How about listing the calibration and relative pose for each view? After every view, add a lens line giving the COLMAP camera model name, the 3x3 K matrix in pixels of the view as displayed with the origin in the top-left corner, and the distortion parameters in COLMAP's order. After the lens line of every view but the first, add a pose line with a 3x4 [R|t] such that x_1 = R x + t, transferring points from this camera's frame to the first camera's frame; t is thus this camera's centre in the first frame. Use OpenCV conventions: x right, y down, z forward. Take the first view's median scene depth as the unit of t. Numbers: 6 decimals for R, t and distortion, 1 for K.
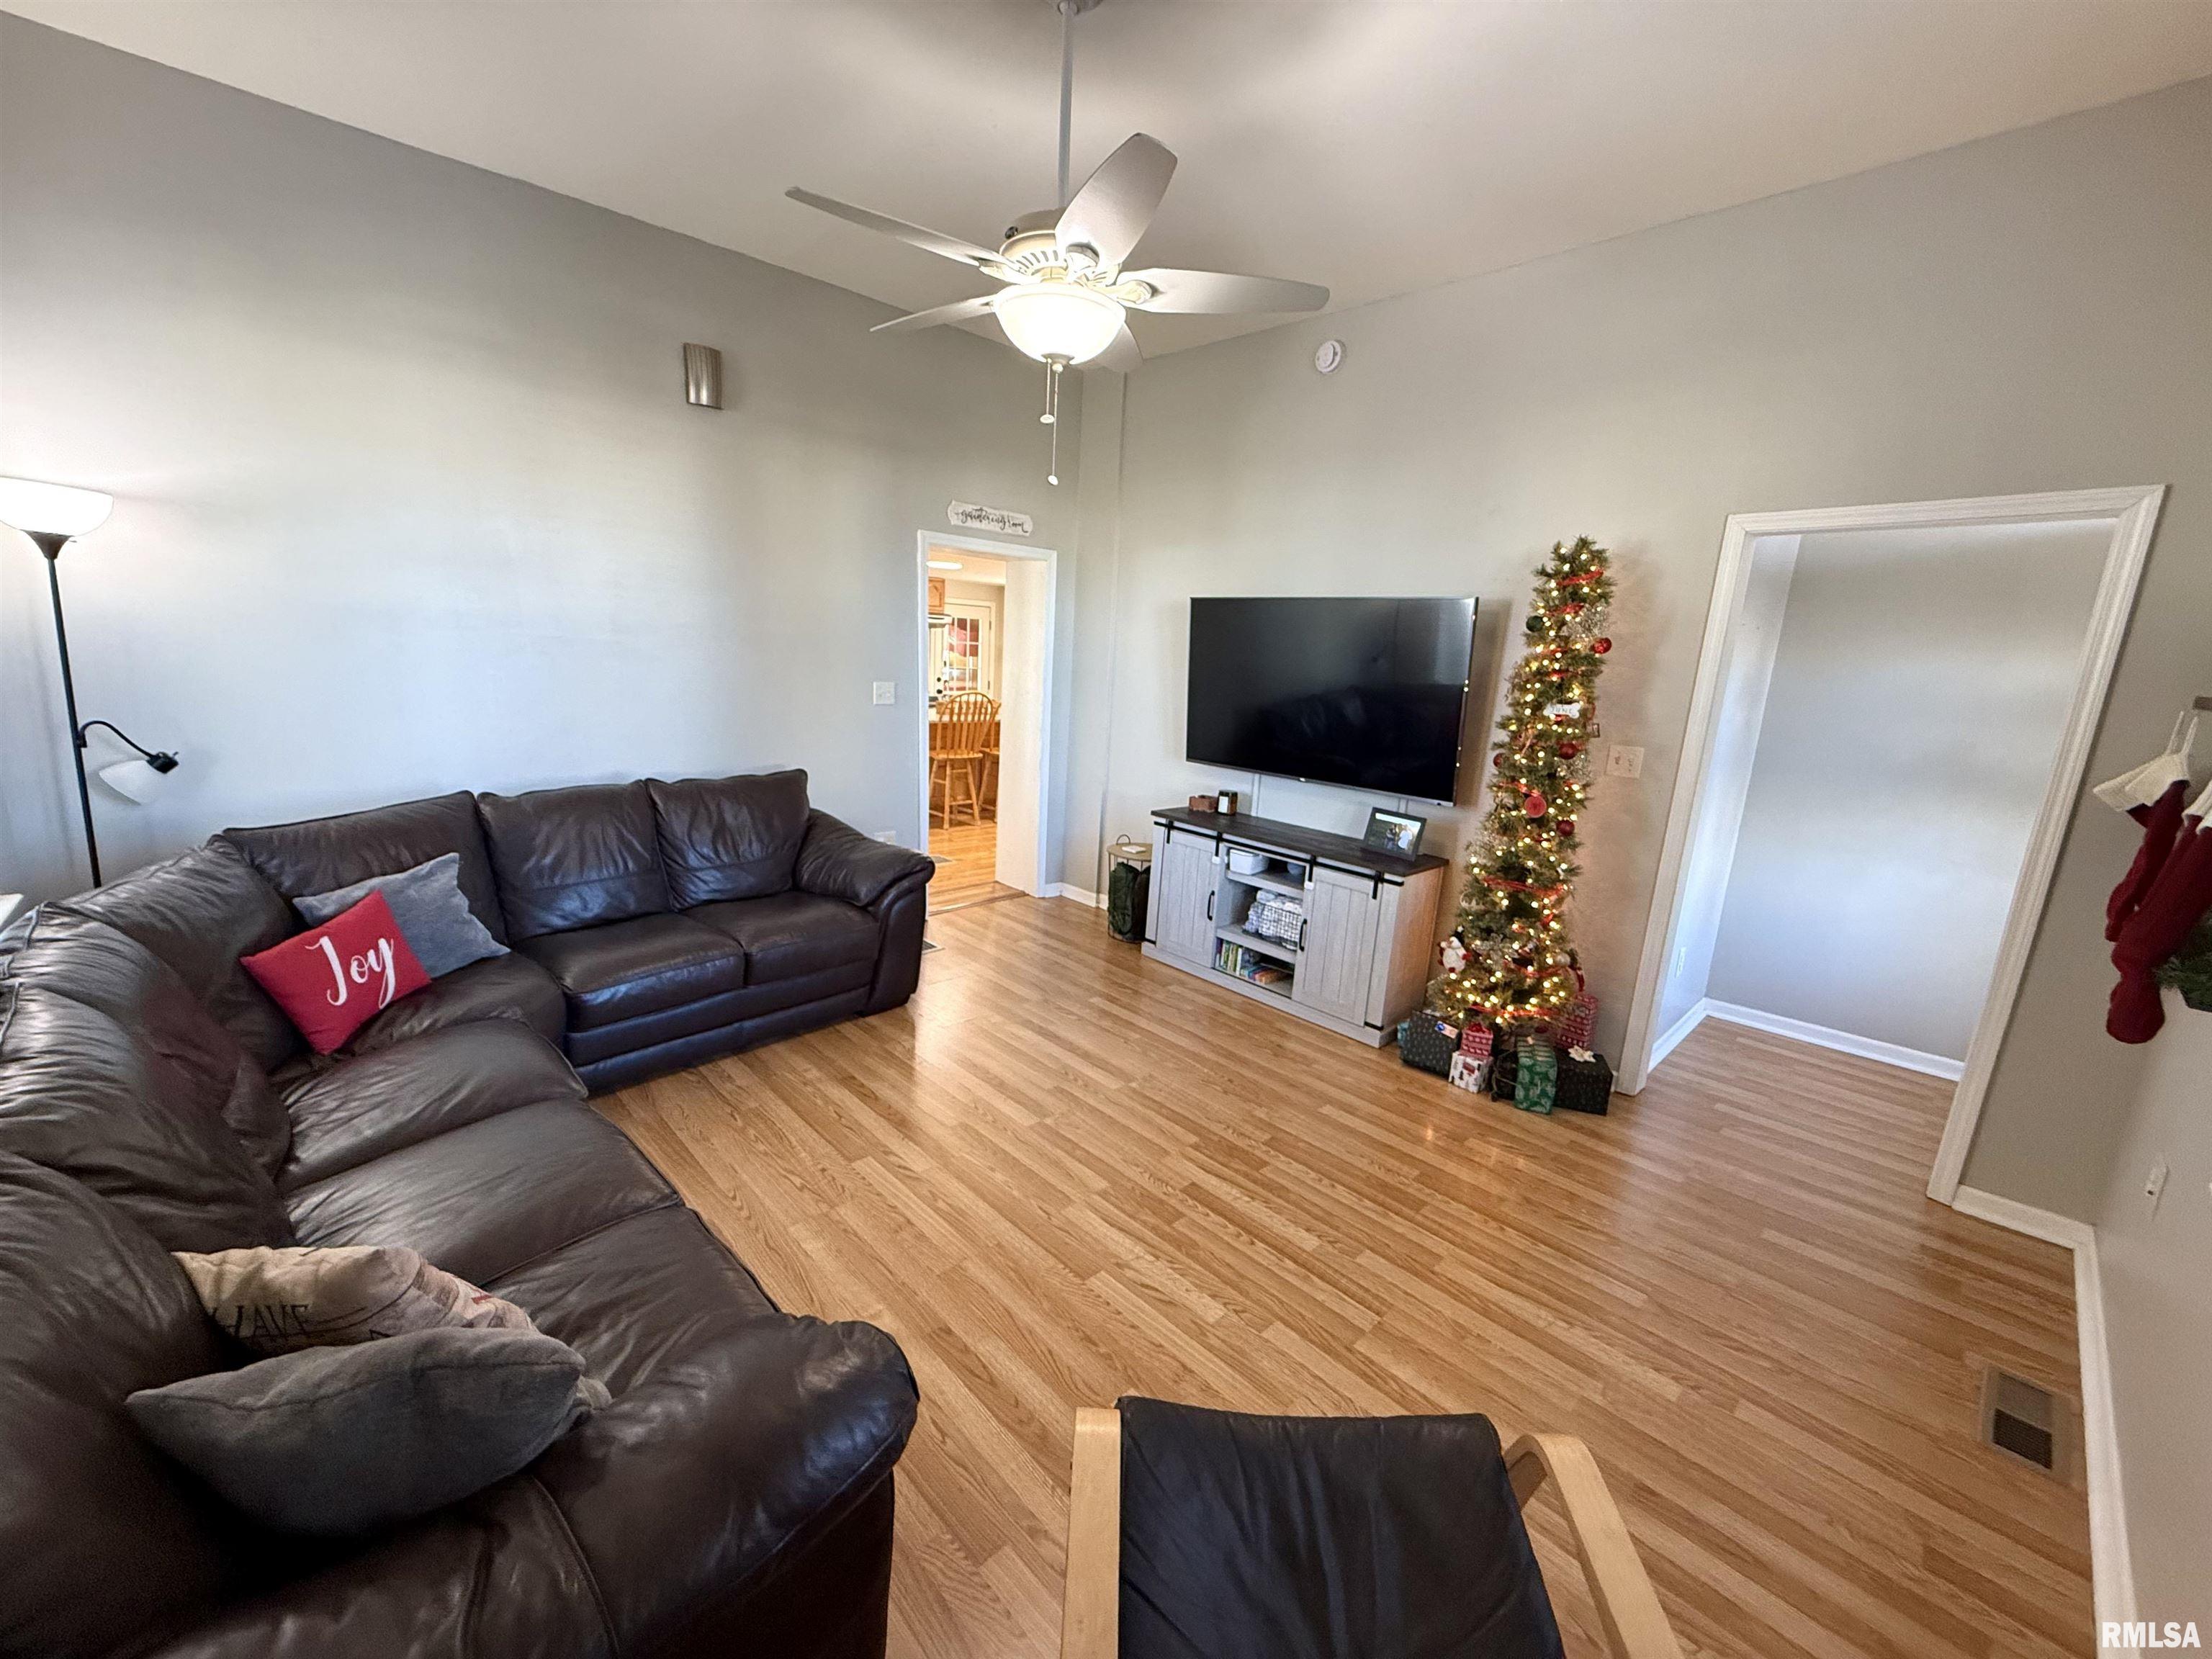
lens RADIAL K [[876.6, 0, 1101.7], [0, 876.6, 831.5], [0, 0, 1]] dist [0.001333, -0.000473]
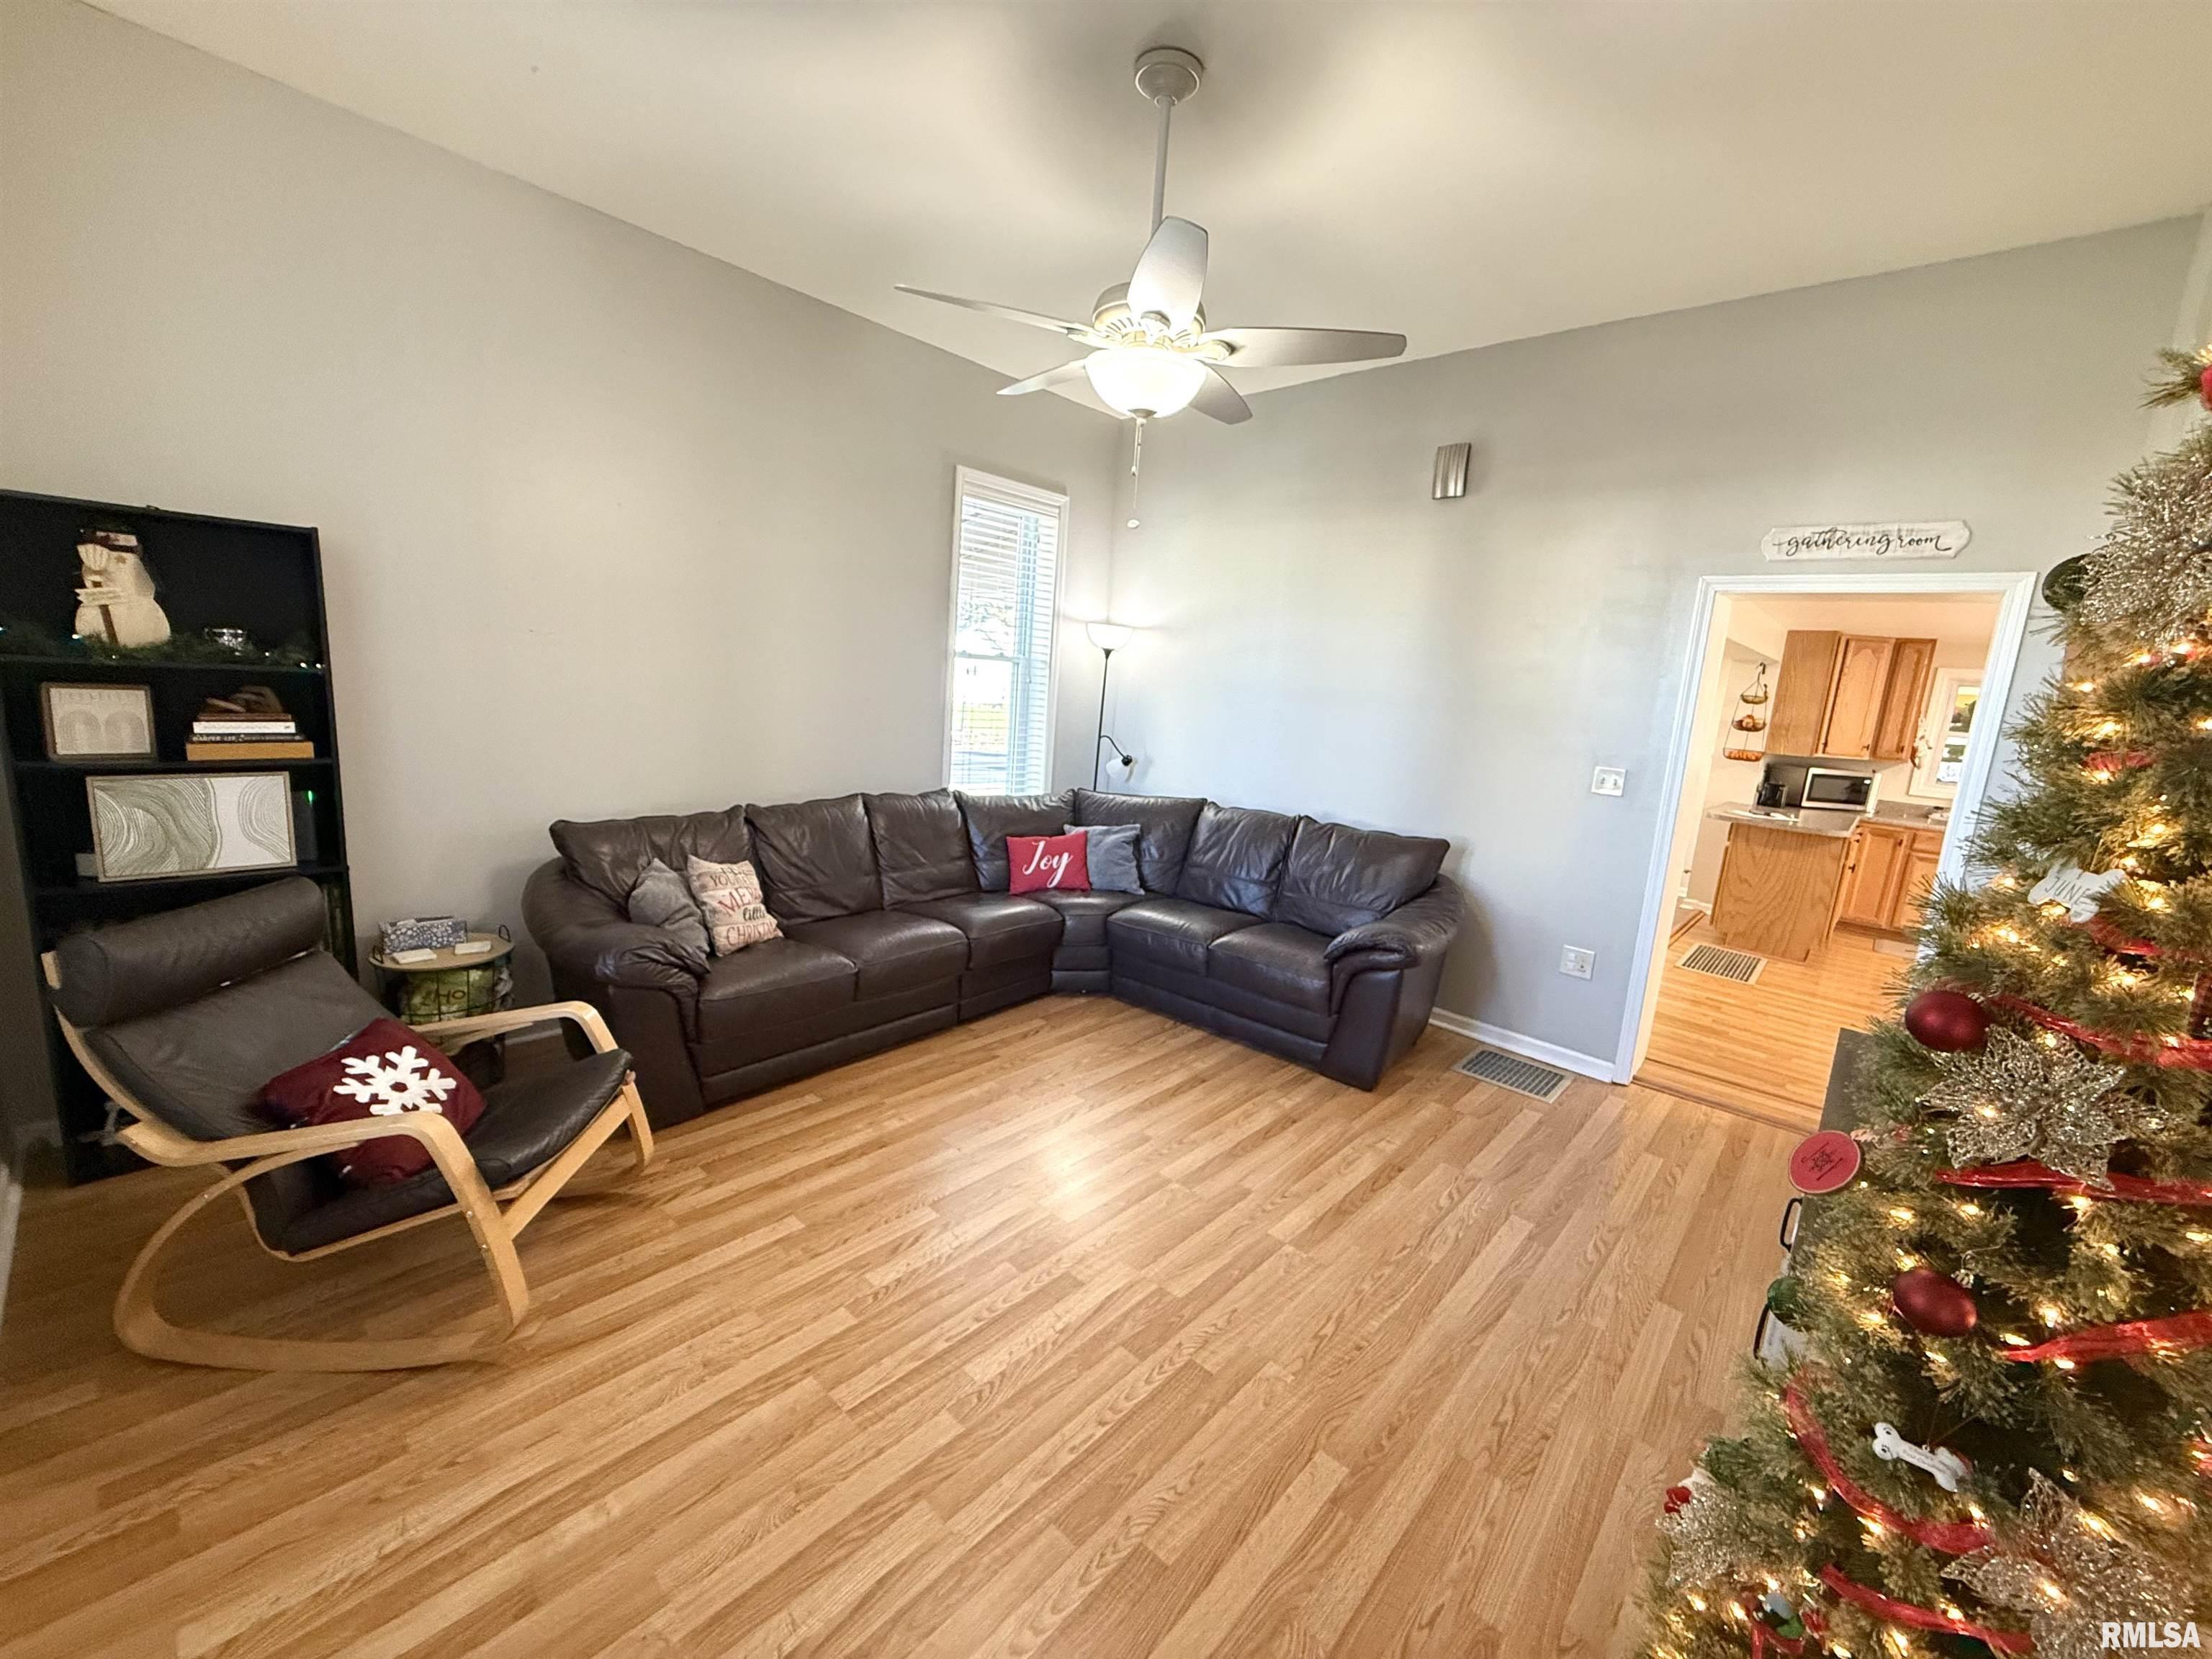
lens RADIAL K [[876.6, 0, 1107.7], [0, 876.6, 841.6], [0, 0, 1]] dist [0.001333, -0.000473]
pose [[0.069628, 0.140072, -0.987690, 0.809719], [-0.270700, 0.955596, 0.116437, -0.112290], [0.960142, 0.259260, 0.104453, 0.734922]]
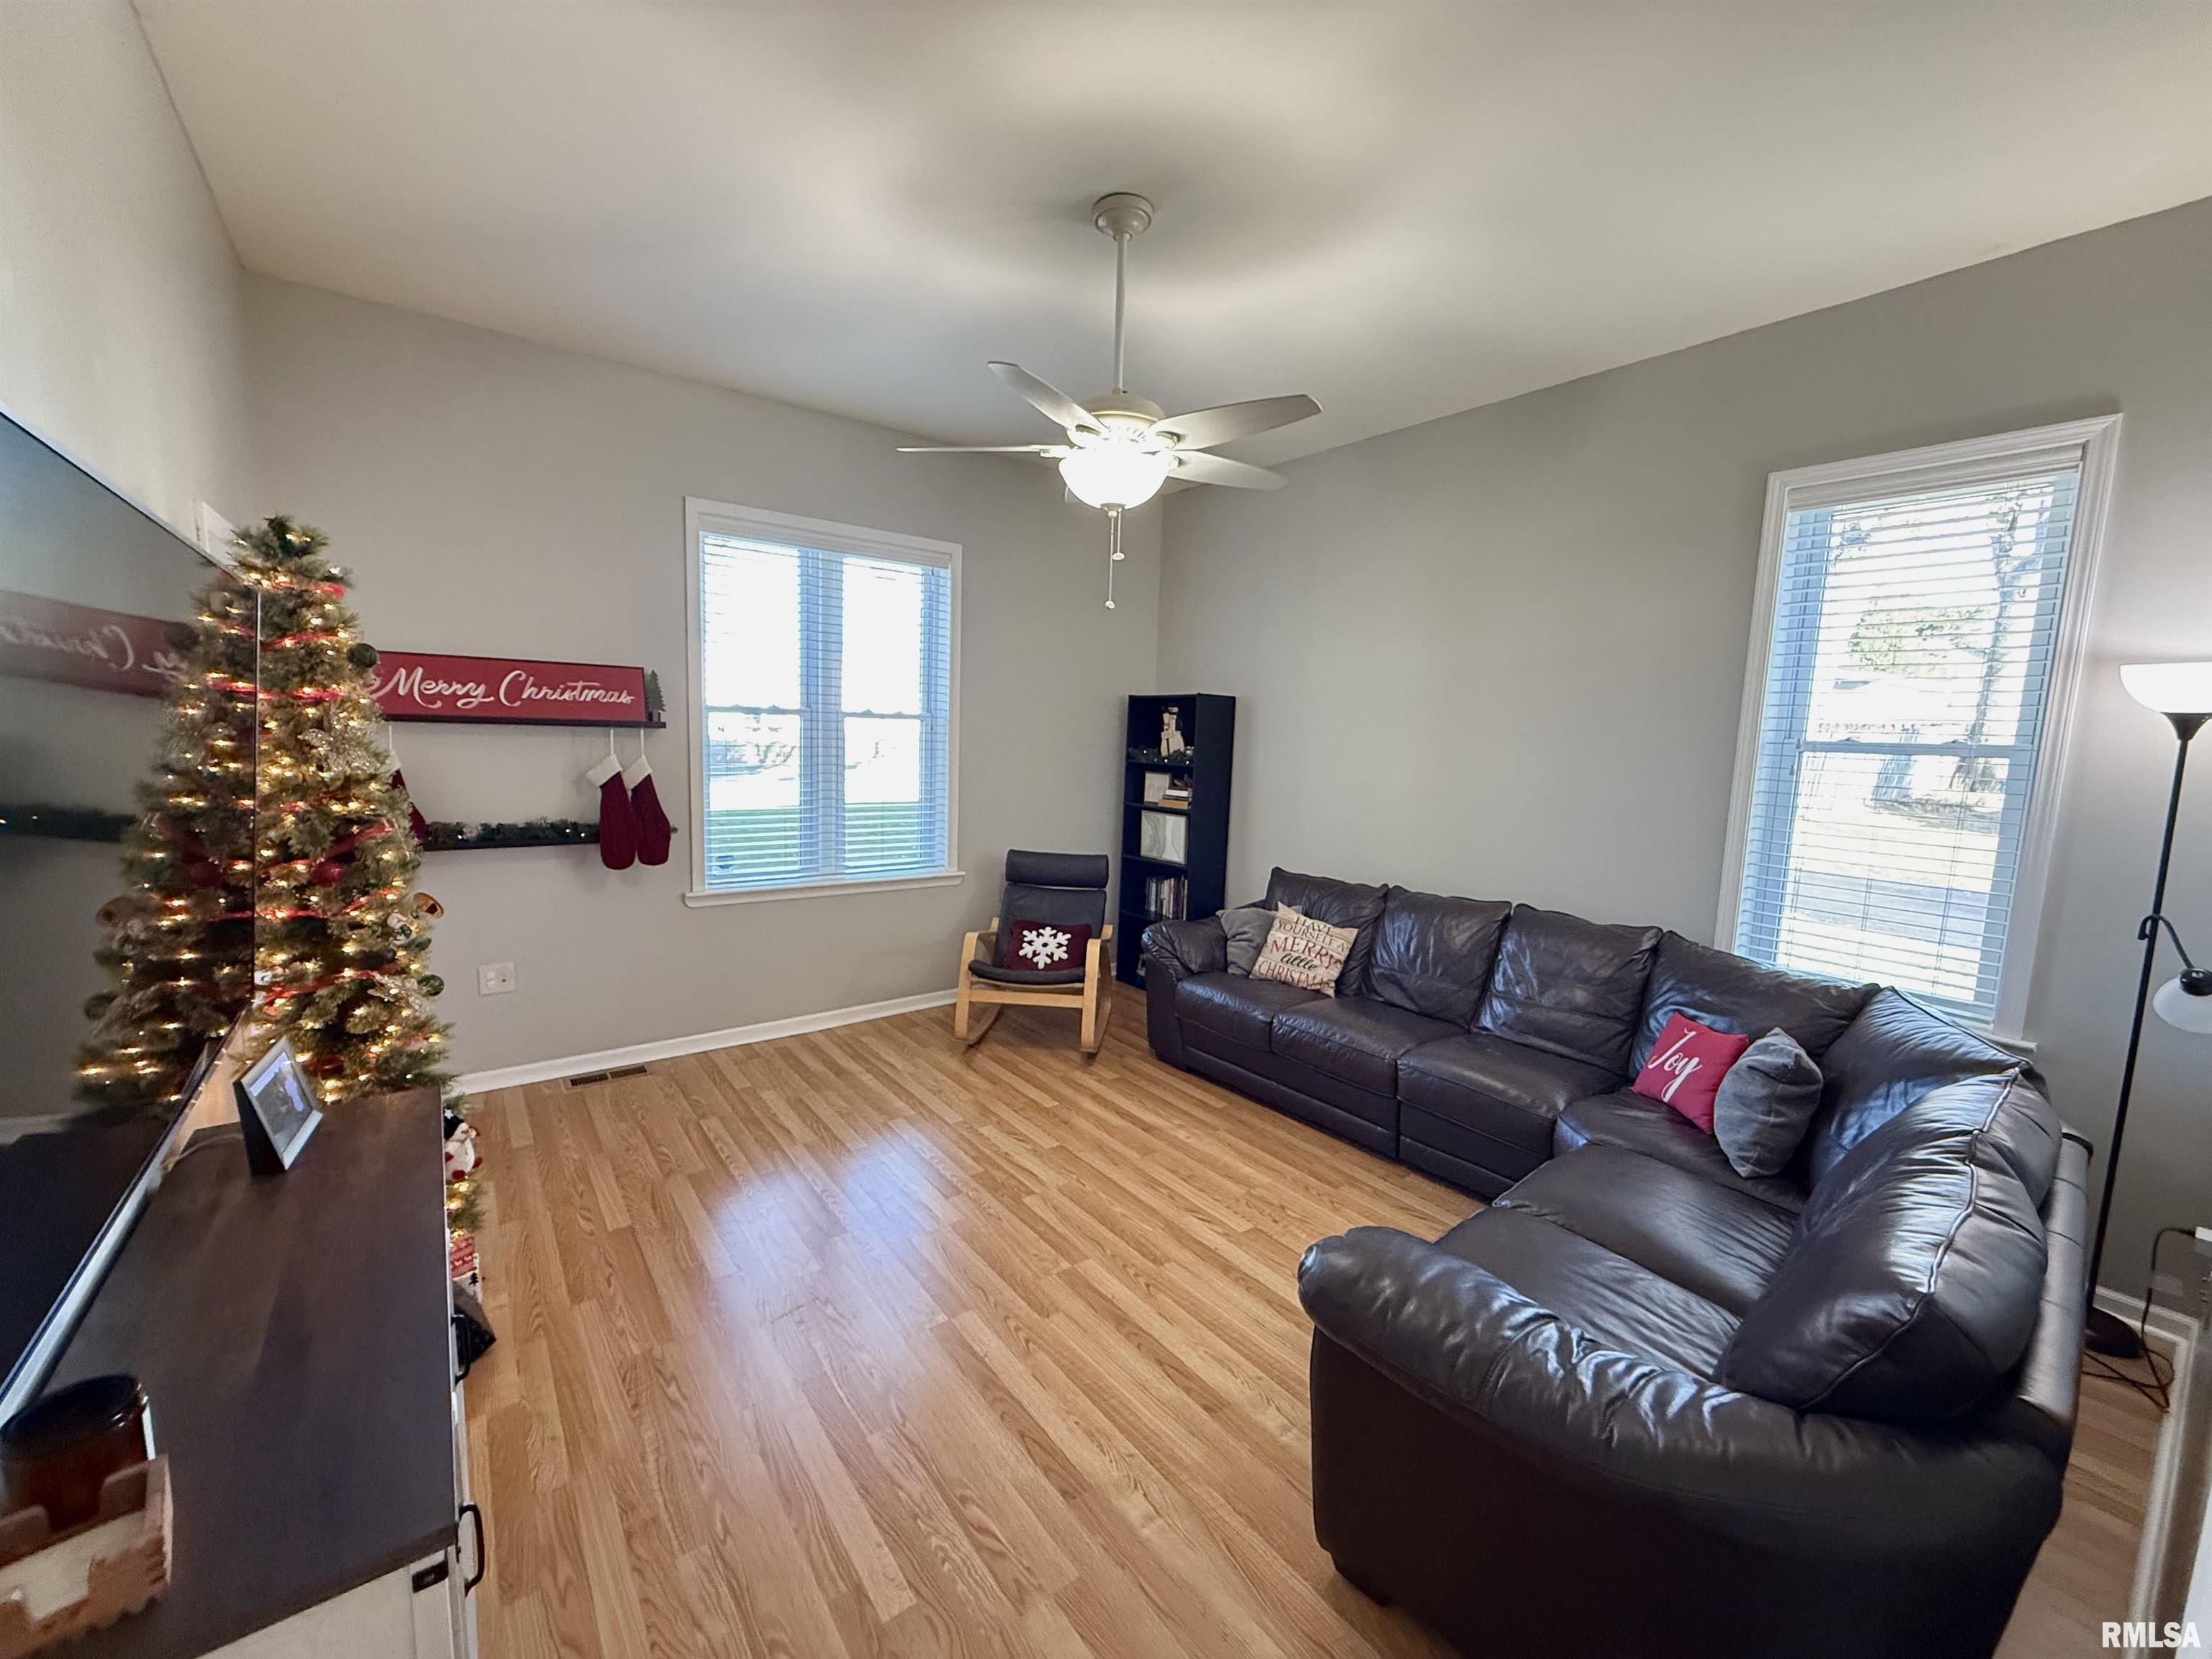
lens RADIAL K [[876.6, 0, 1084.6], [0, 876.6, 822.2], [0, 0, 1]] dist [0.001333, -0.000473]
pose [[-0.987961, -0.094819, 0.122237, -0.145736], [-0.052607, 0.948975, 0.310932, -0.374298], [-0.145482, 0.300758, -0.942539, 1.697349]]
